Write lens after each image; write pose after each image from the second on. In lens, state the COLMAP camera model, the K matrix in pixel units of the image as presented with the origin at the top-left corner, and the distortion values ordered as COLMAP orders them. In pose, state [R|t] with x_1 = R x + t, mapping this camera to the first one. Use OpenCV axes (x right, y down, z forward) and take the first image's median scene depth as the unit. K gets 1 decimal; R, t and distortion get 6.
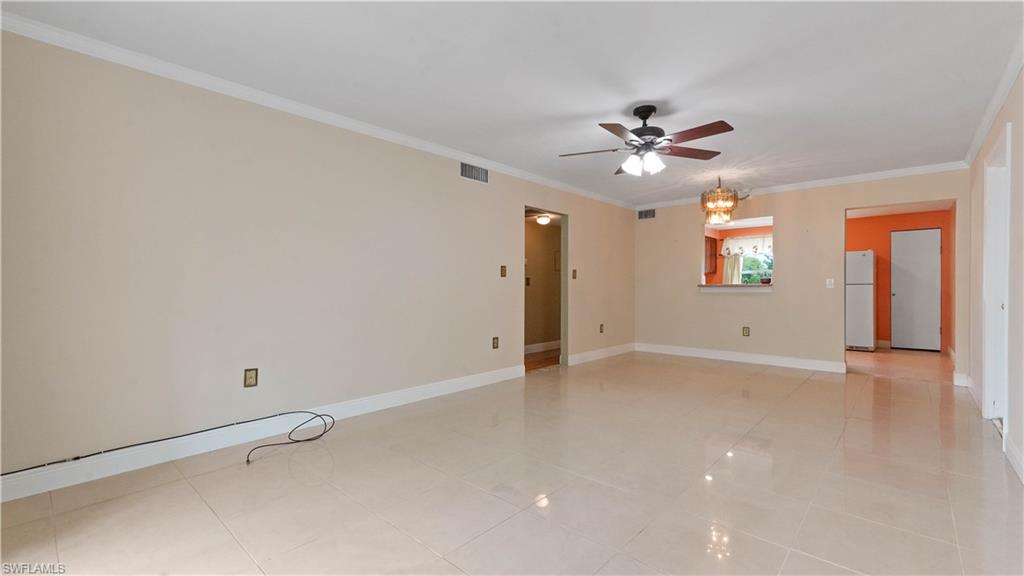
lens RADIAL K [[436.3, 0, 512.0], [0, 436.3, 288.0], [0, 0, 1]] dist [0.010094, -0.000177]
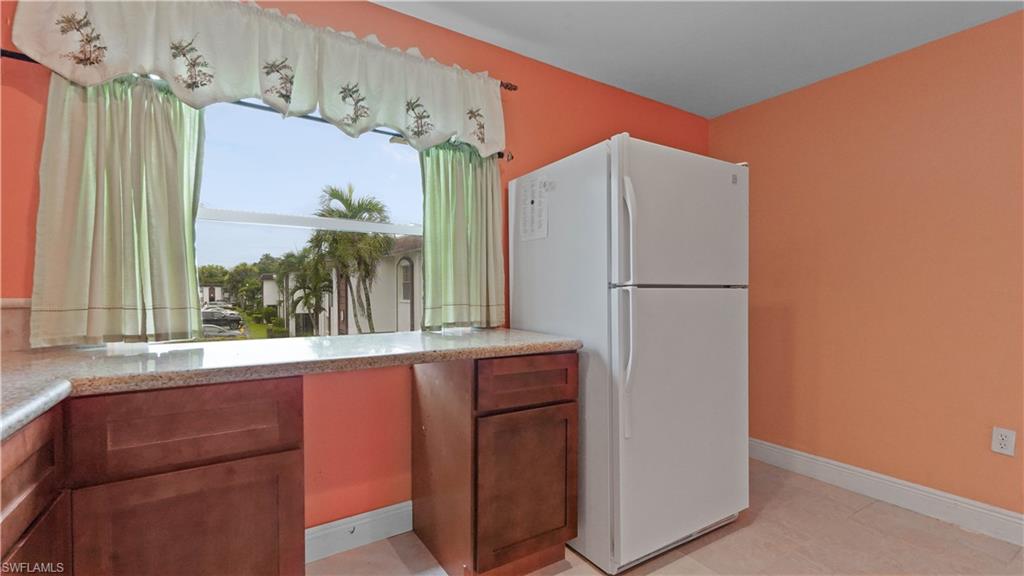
lens RADIAL K [[436.3, 0, 512.0], [0, 436.3, 288.0], [0, 0, 1]] dist [0.010094, -0.000177]
pose [[0.260086, -0.005411, 0.965570, 0.605560], [-0.015232, 0.999837, 0.009706, -0.011319], [-0.965465, -0.017232, 0.259961, 1.278019]]
